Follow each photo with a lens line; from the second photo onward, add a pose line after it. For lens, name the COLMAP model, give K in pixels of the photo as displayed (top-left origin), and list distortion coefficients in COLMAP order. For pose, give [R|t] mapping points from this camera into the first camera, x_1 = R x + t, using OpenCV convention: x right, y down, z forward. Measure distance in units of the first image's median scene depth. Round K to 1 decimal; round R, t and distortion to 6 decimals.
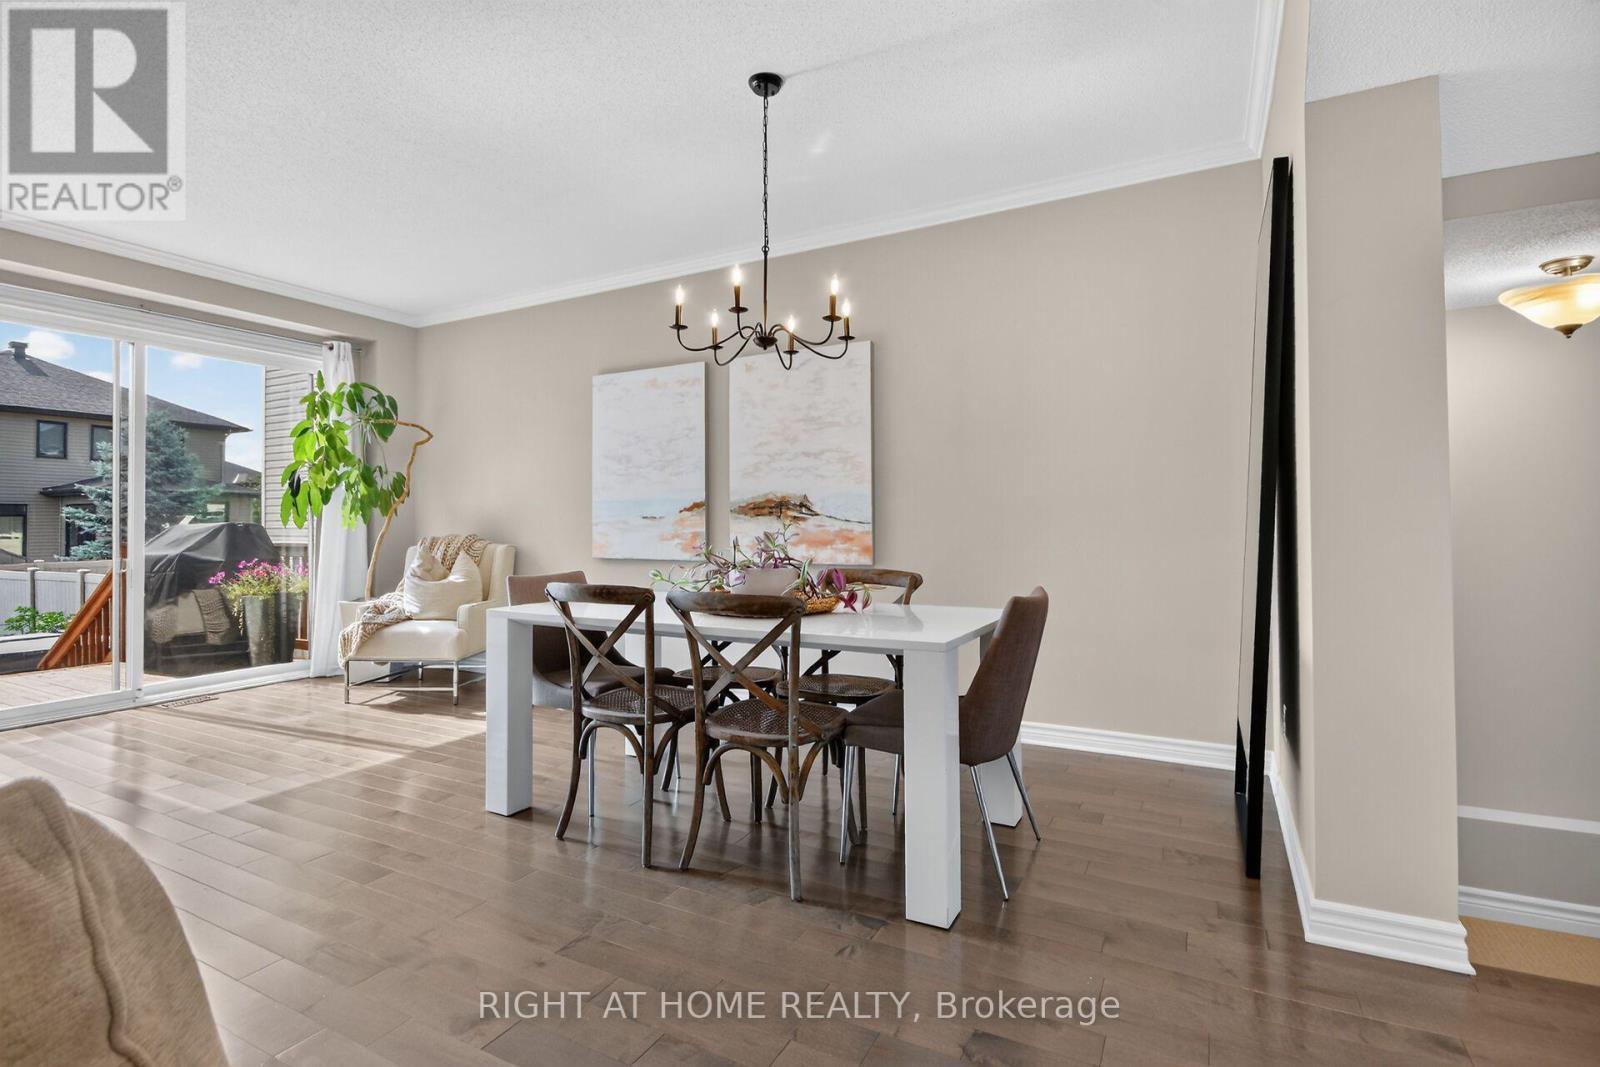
lens RADIAL K [[758.6, 0, 762.5], [0, 758.6, 517.0], [0, 0, 1]] dist [0.006230, -0.006361]
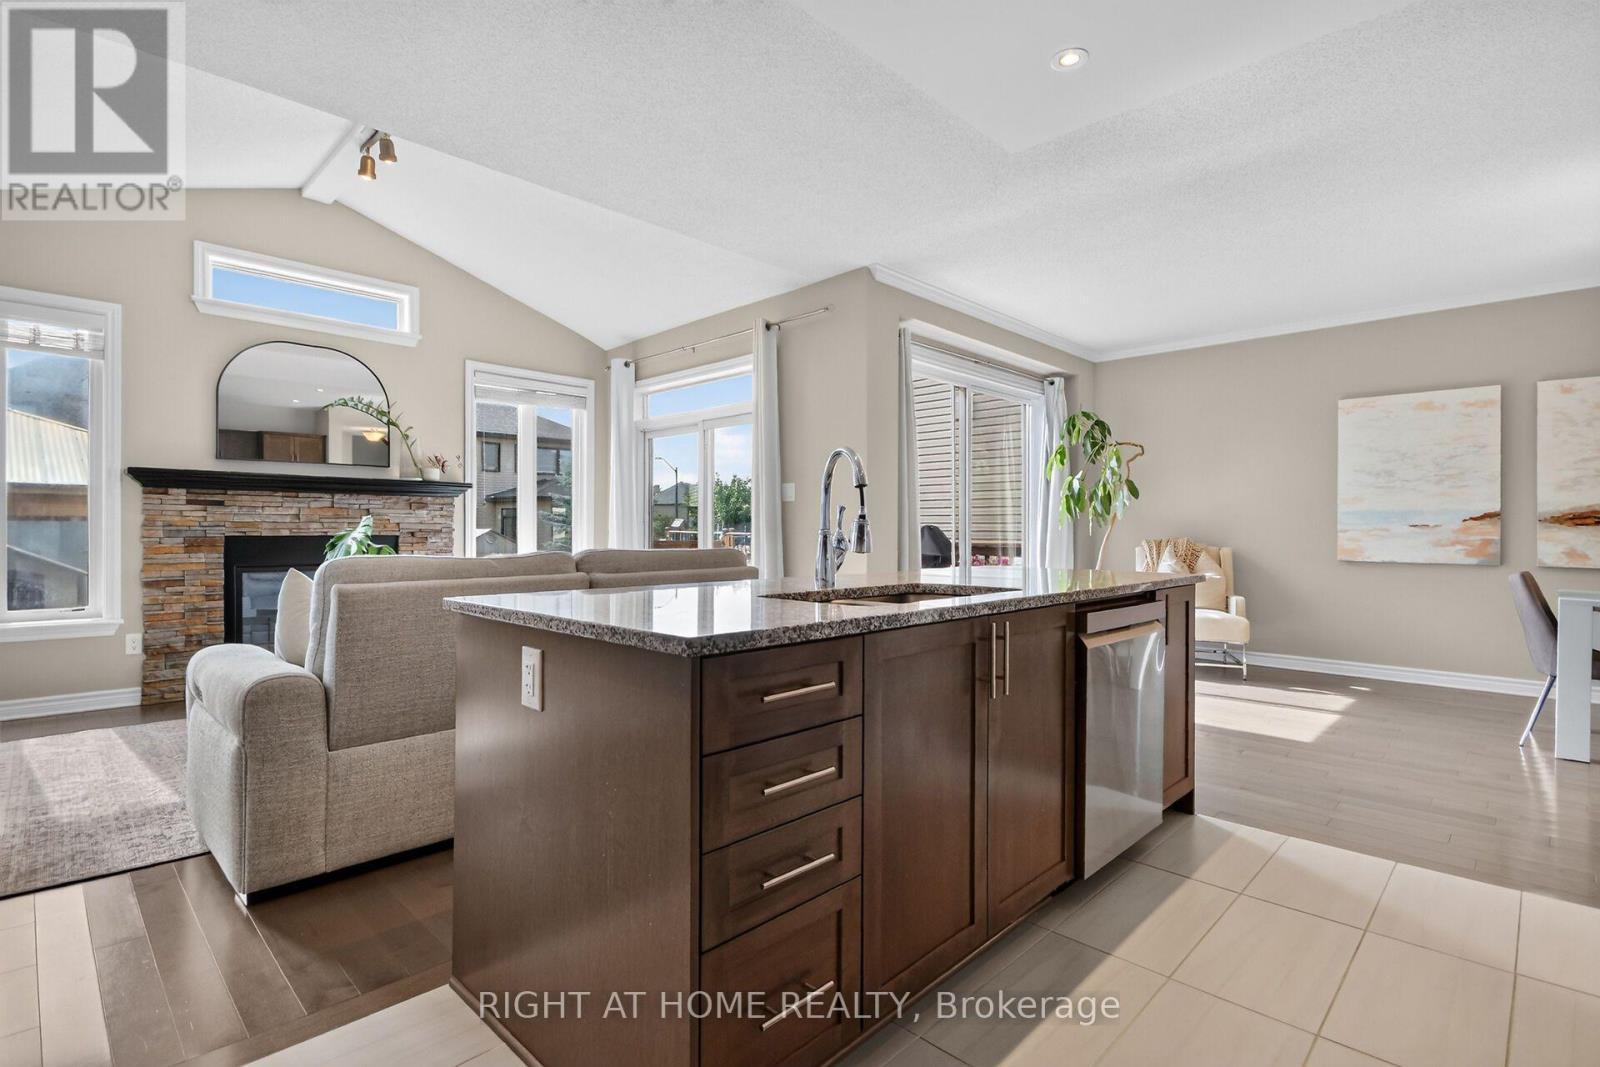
lens RADIAL K [[758.6, 0, 802.6], [0, 758.6, 529.9], [0, 0, 1]] dist [0.006230, -0.006361]
pose [[0.966032, 0.008500, -0.258283, -0.808733], [-0.005886, 0.999923, 0.010889, -0.000318], [0.258356, -0.008999, 0.966008, -0.345186]]
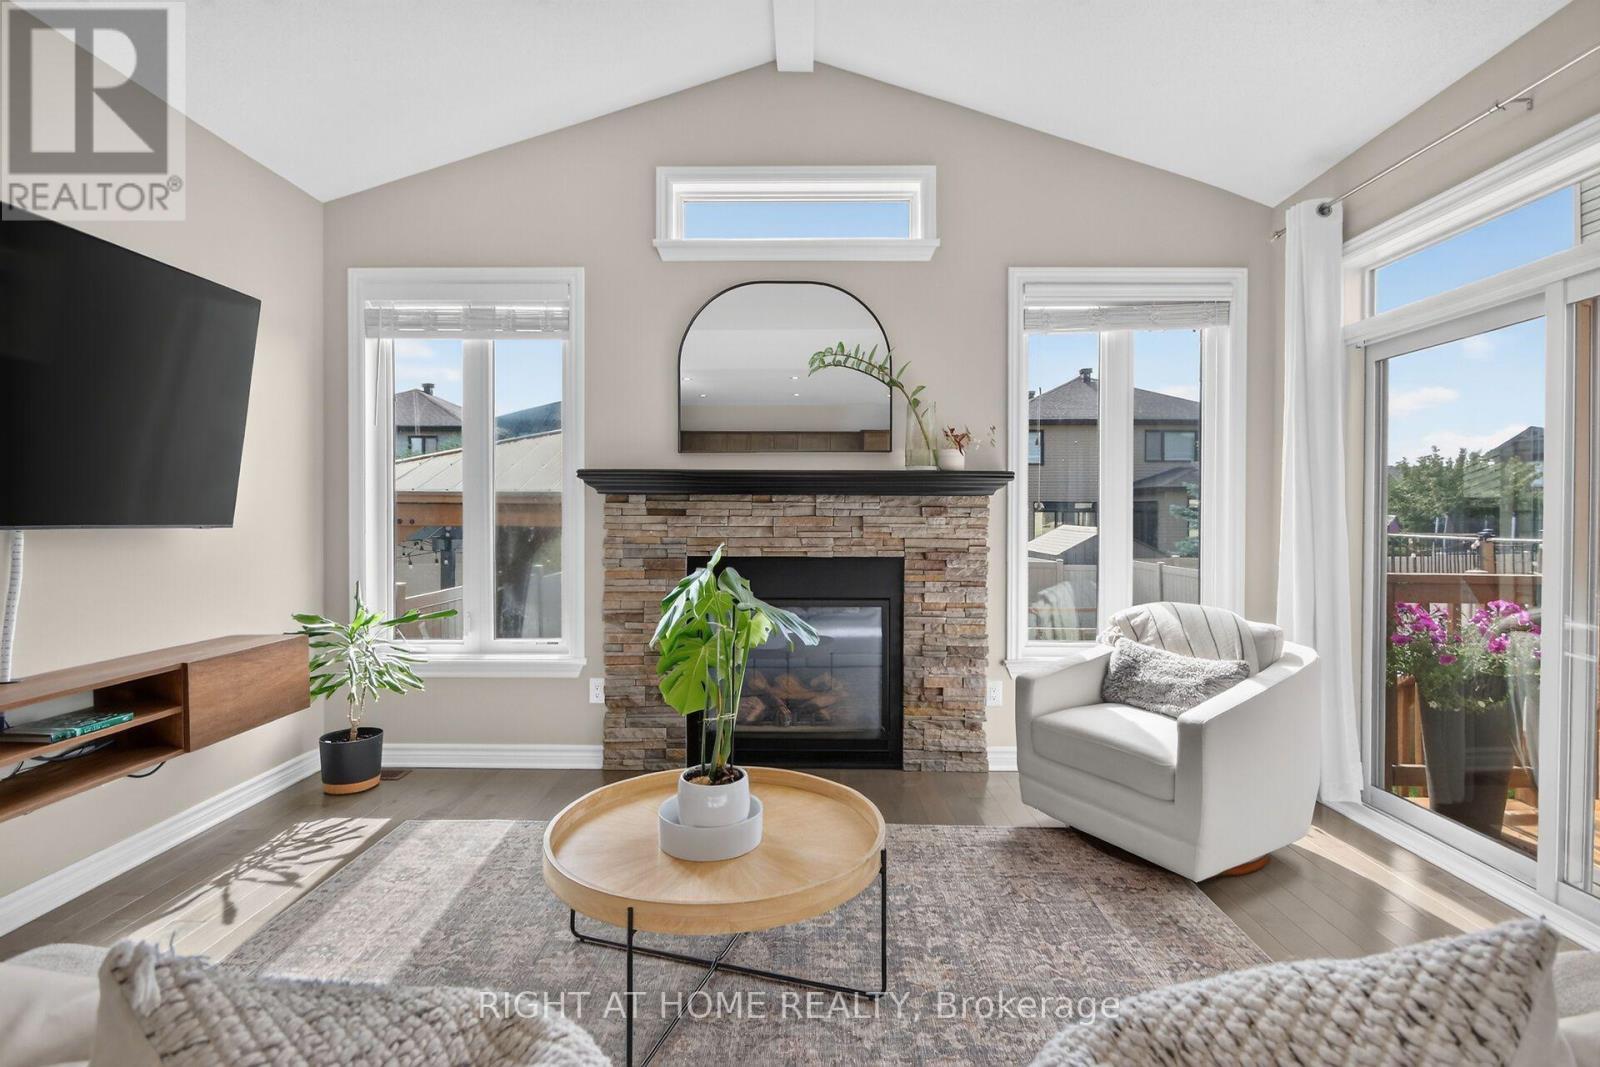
lens RADIAL K [[758.6, 0, 792.1], [0, 758.6, 524.4], [0, 0, 1]] dist [0.006230, -0.006361]
pose [[0.482965, 0.012182, -0.875555, -1.129546], [0.002384, 0.999881, 0.015227, -0.021100], [0.875637, -0.009441, 0.482878, 0.200655]]
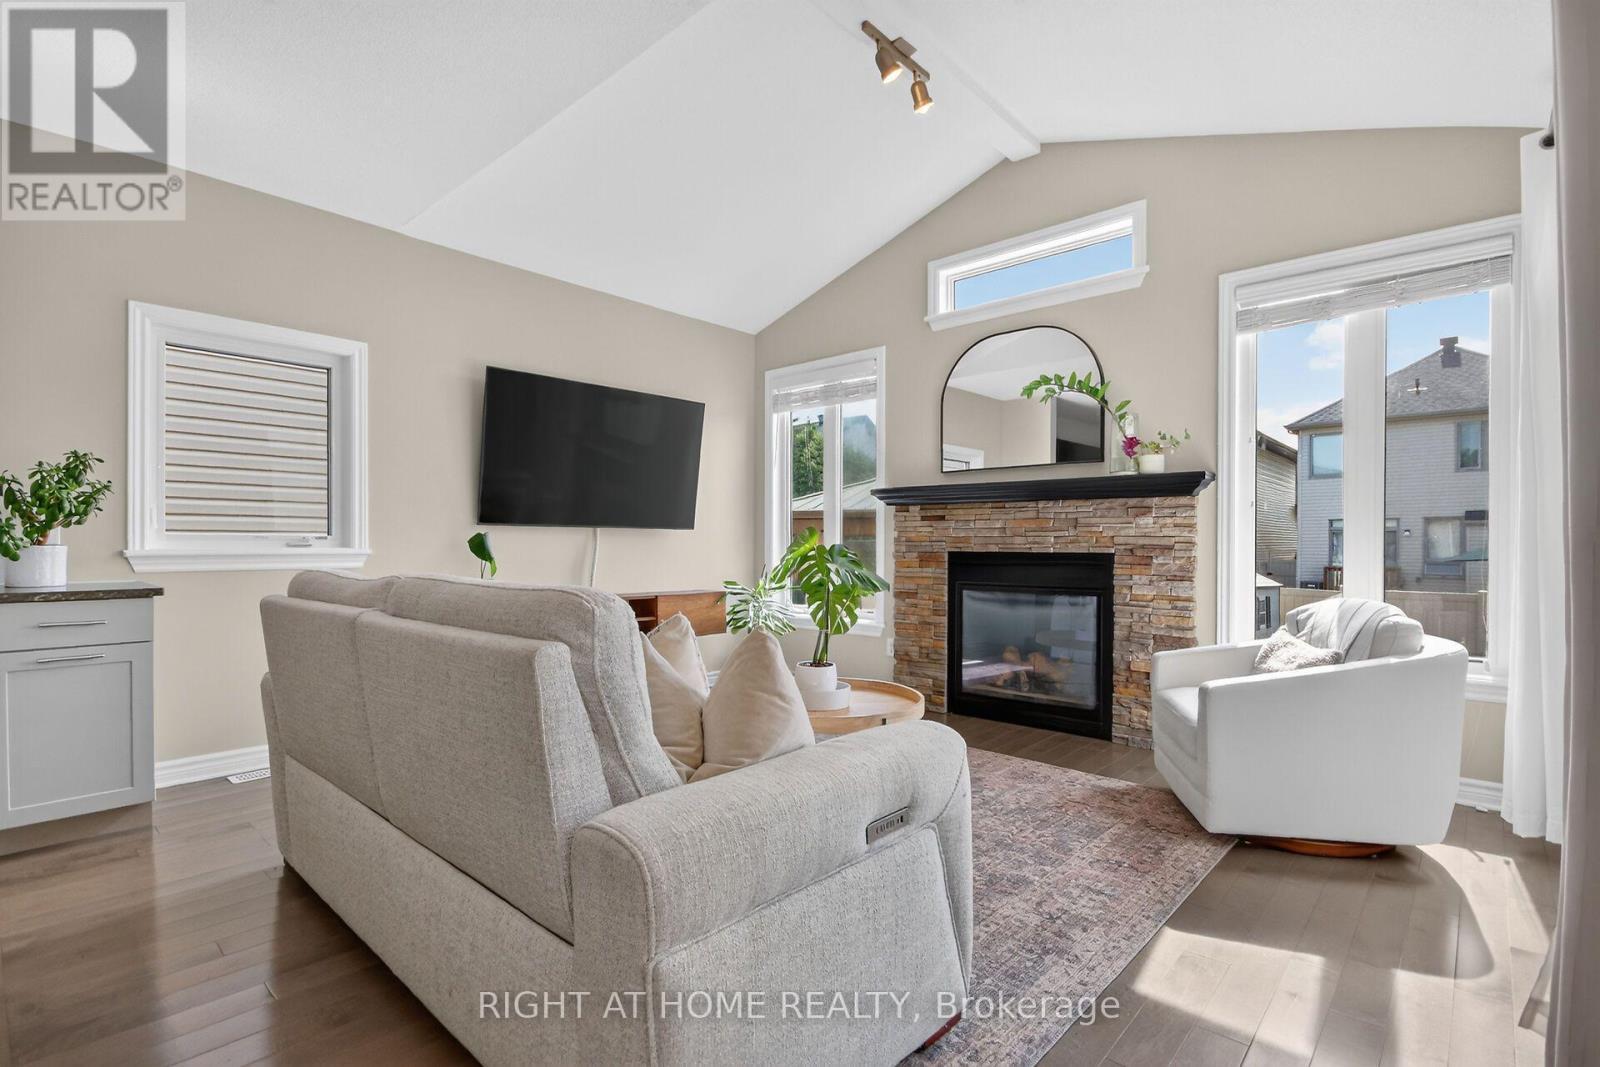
lens RADIAL K [[758.6, 0, 785.0], [0, 758.6, 541.5], [0, 0, 1]] dist [0.006230, -0.006361]
pose [[-0.236921, 0.002370, -0.971526, -0.798572], [0.005680, 0.999983, 0.001055, 0.009145], [0.971512, -0.005268, -0.236930, 0.525064]]
